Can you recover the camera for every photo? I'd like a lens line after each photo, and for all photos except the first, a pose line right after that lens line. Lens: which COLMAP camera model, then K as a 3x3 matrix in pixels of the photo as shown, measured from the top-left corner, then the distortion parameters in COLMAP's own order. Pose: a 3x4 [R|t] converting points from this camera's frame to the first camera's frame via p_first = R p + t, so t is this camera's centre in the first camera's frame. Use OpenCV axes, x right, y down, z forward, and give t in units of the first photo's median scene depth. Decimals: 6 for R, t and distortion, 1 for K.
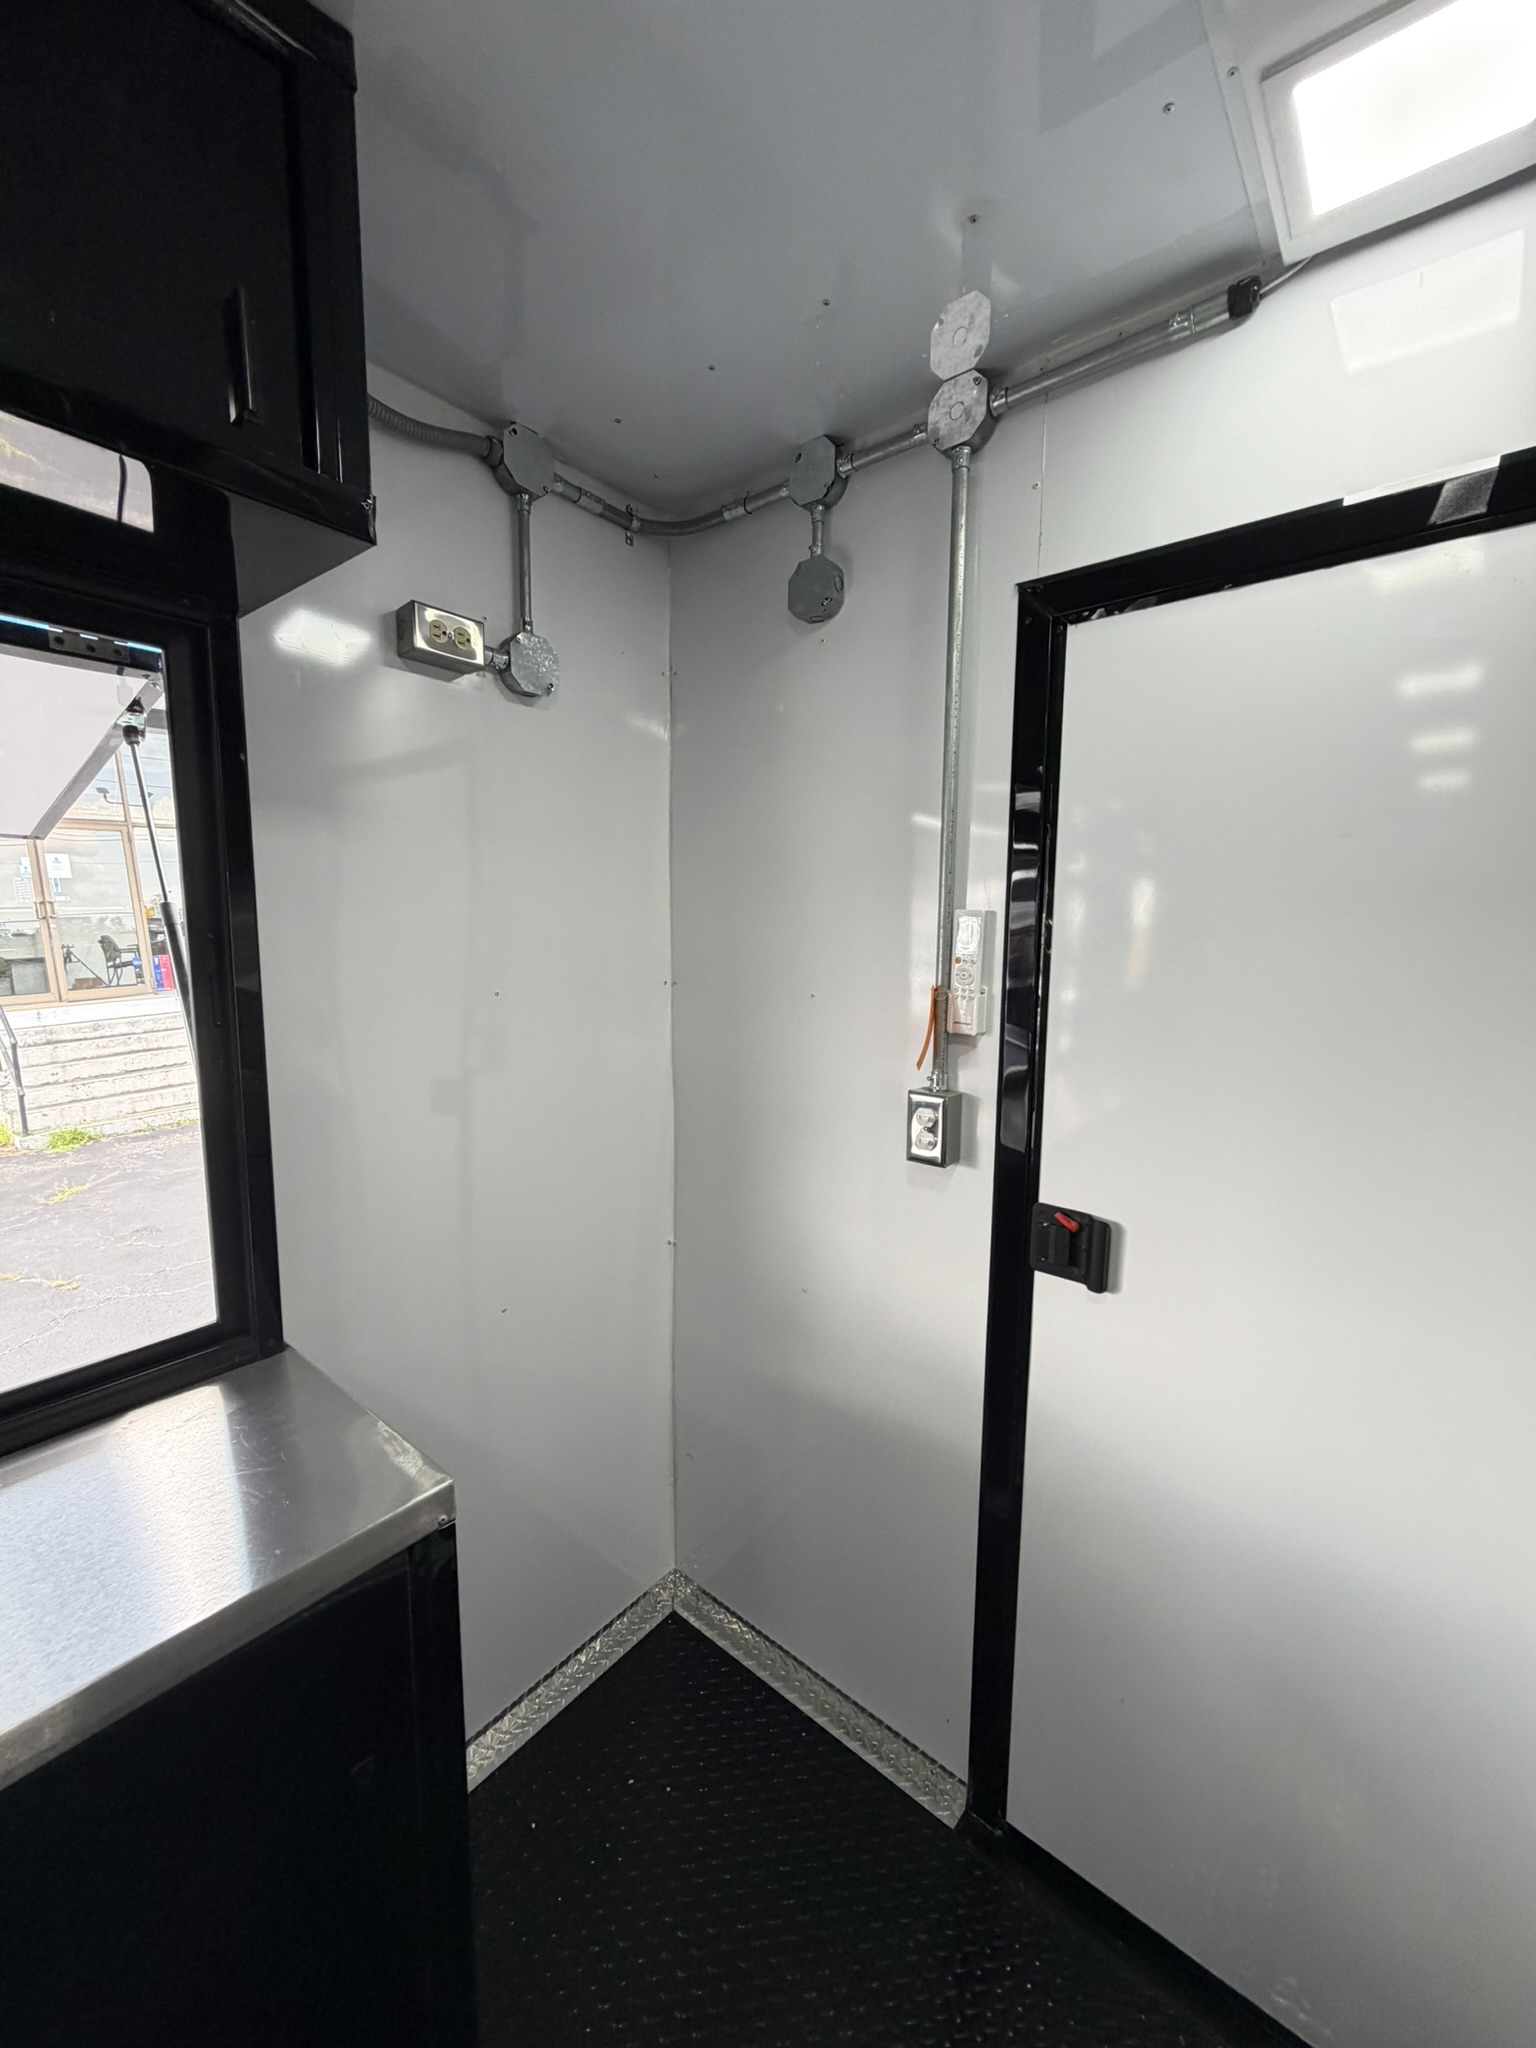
lens RADIAL K [[814.0, 0, 766.3], [0, 814.0, 1012.4], [0, 0, 1]] dist [-0.000018, -0.000078]
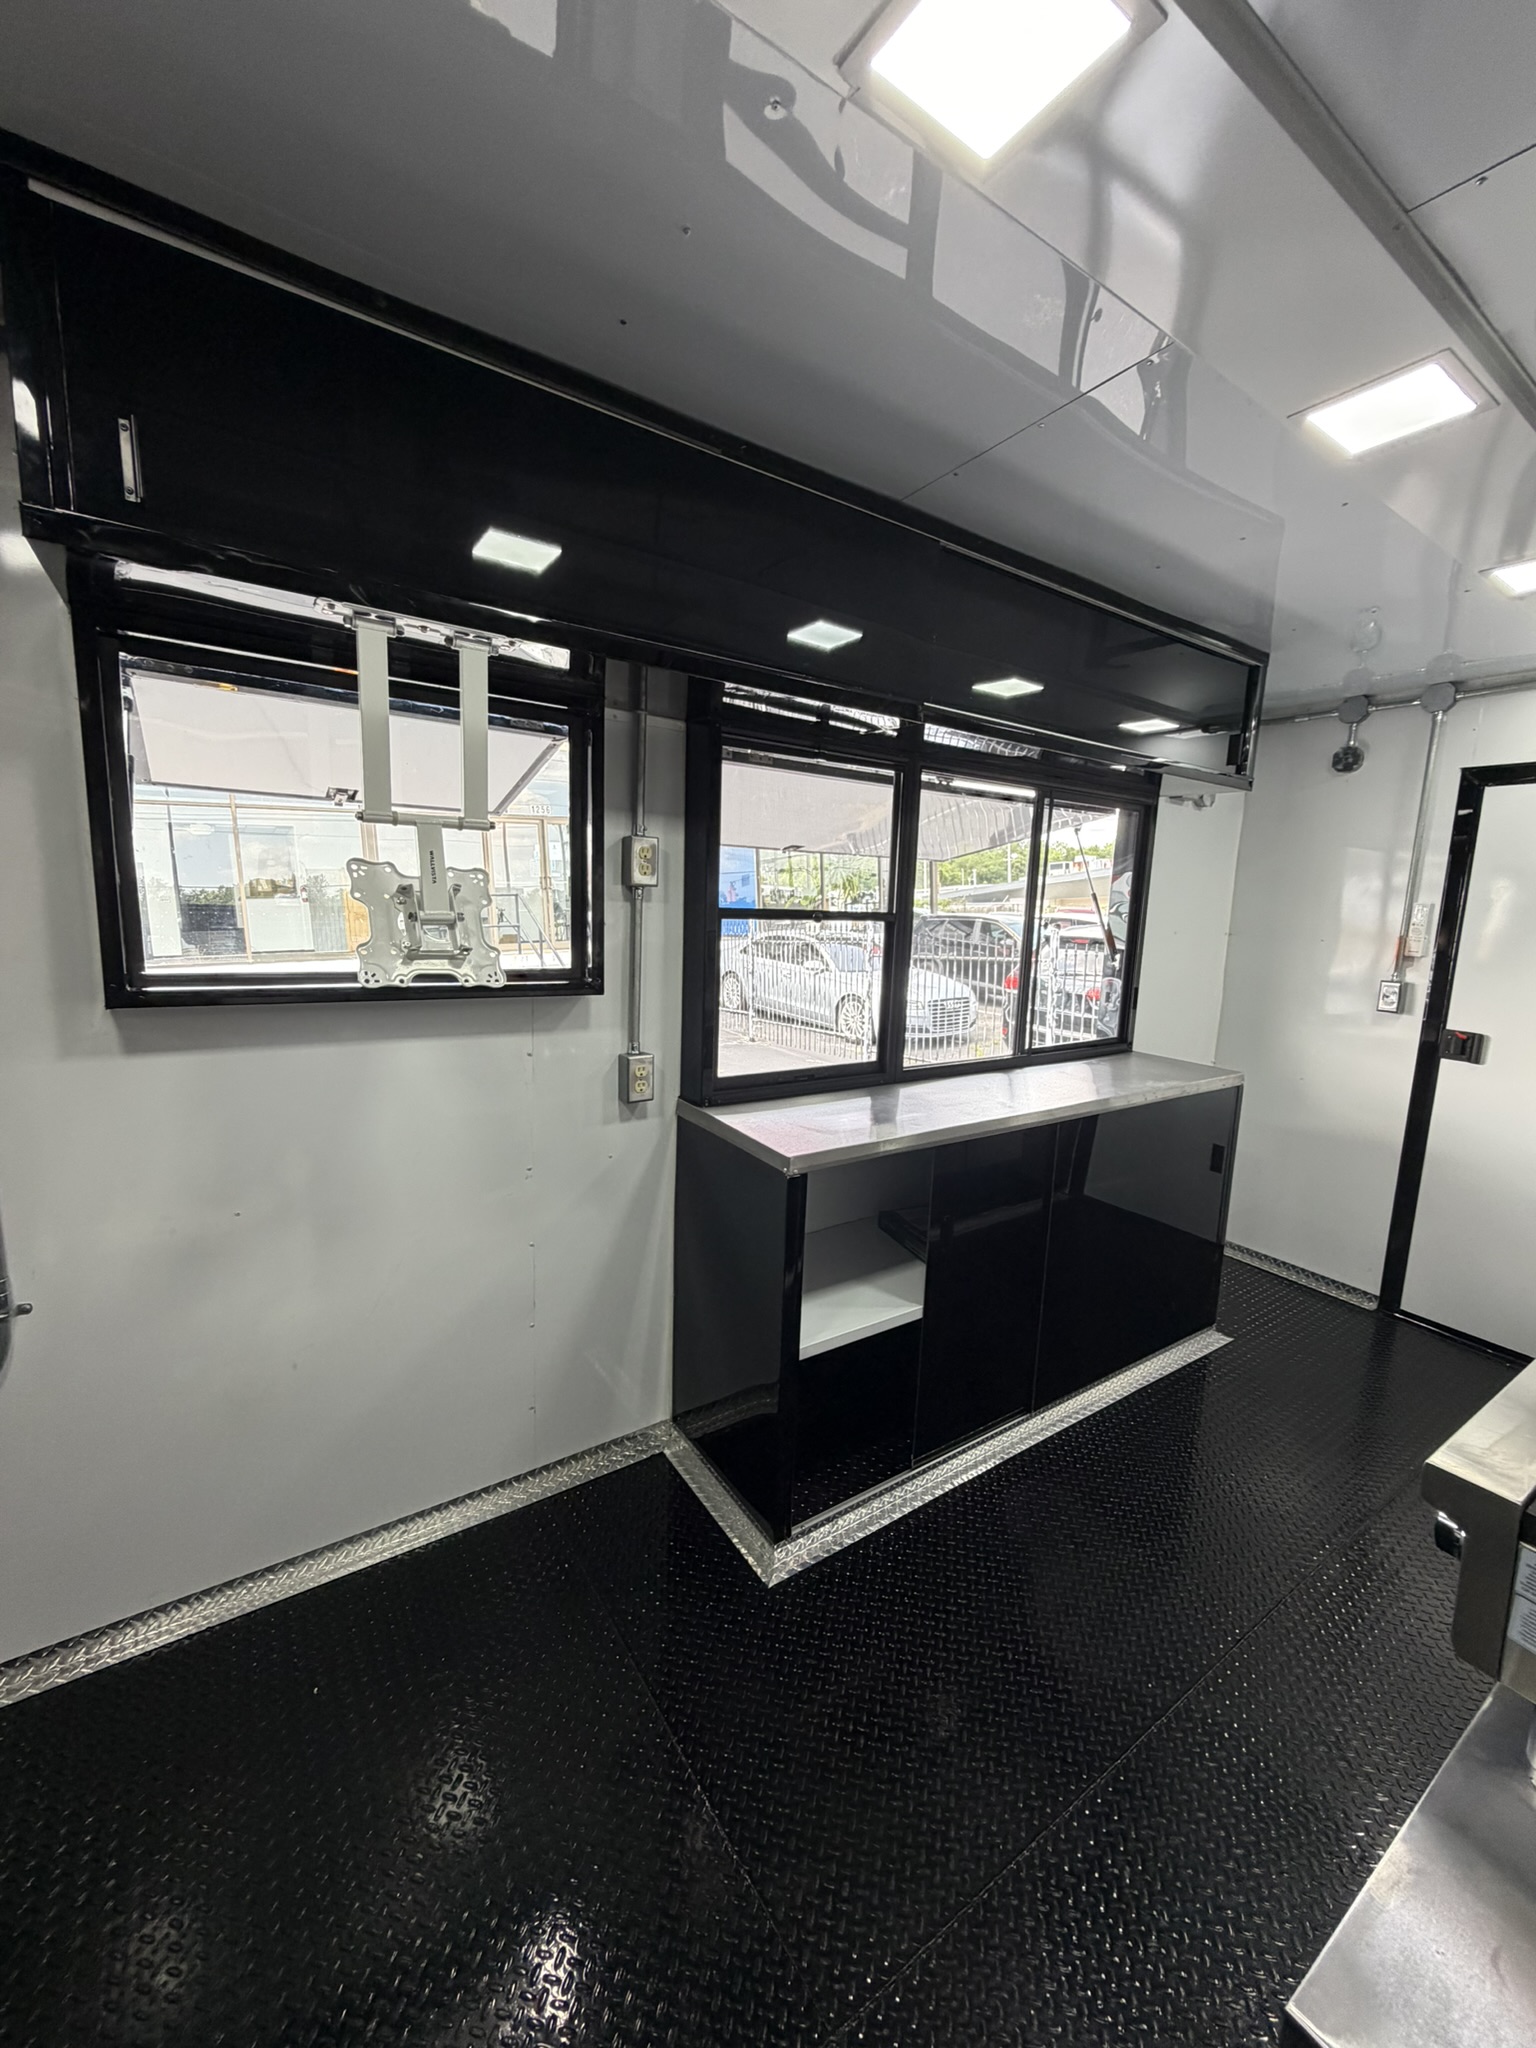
lens RADIAL K [[817.2, 0, 770.7], [0, 817.2, 1016.4], [0, 0, 1]] dist [0.002257, -0.000164]
pose [[0.959294, 0.066972, -0.274355, -0.872618], [-0.059359, 0.997589, 0.035967, 0.225001], [0.276102, -0.018217, 0.960956, -1.772922]]
